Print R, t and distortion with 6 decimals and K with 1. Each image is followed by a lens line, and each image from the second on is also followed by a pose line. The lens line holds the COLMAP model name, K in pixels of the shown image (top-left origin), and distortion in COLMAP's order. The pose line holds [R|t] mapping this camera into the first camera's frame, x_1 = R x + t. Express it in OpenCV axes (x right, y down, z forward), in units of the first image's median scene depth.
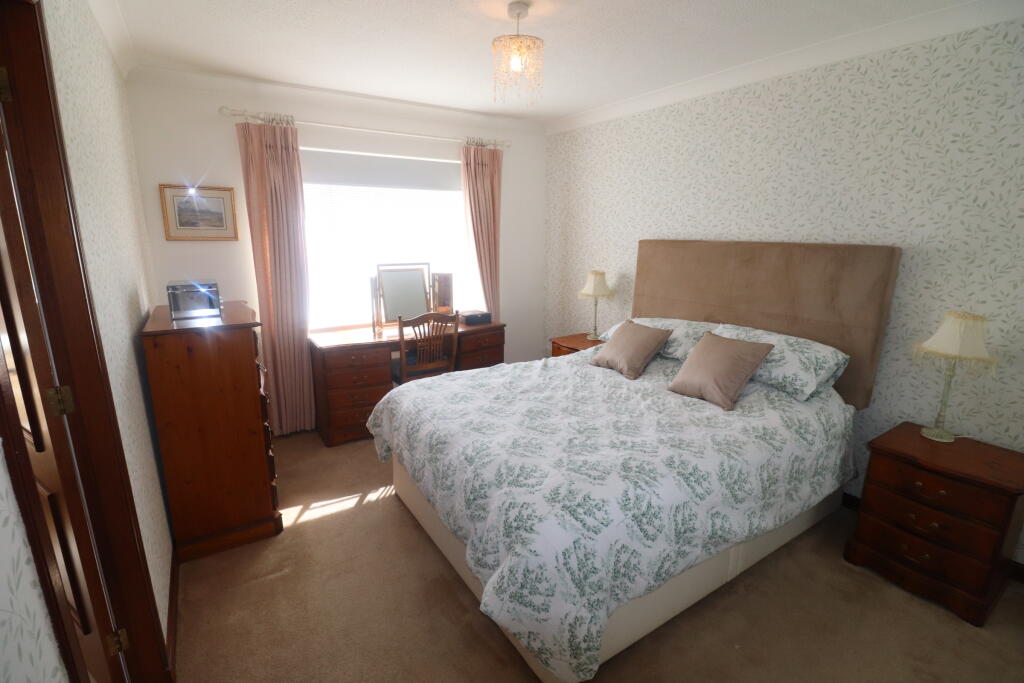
lens RADIAL K [[473.7, 0, 512.0], [0, 473.7, 341.5], [0, 0, 1]] dist [0.001716, -0.000294]
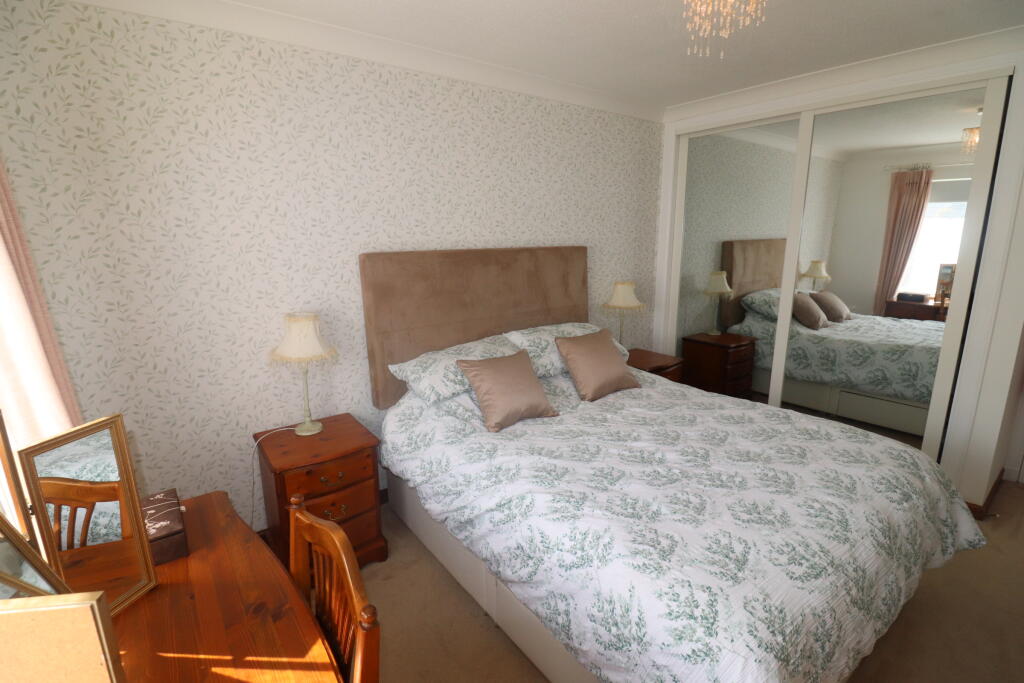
lens RADIAL K [[473.7, 0, 512.0], [0, 473.7, 341.5], [0, 0, 1]] dist [0.001716, -0.000294]
pose [[-0.082163, -0.219141, 0.972227, -0.515746], [0.237384, 0.943146, 0.232648, -0.251399], [-0.967935, 0.249906, -0.025471, 1.046796]]
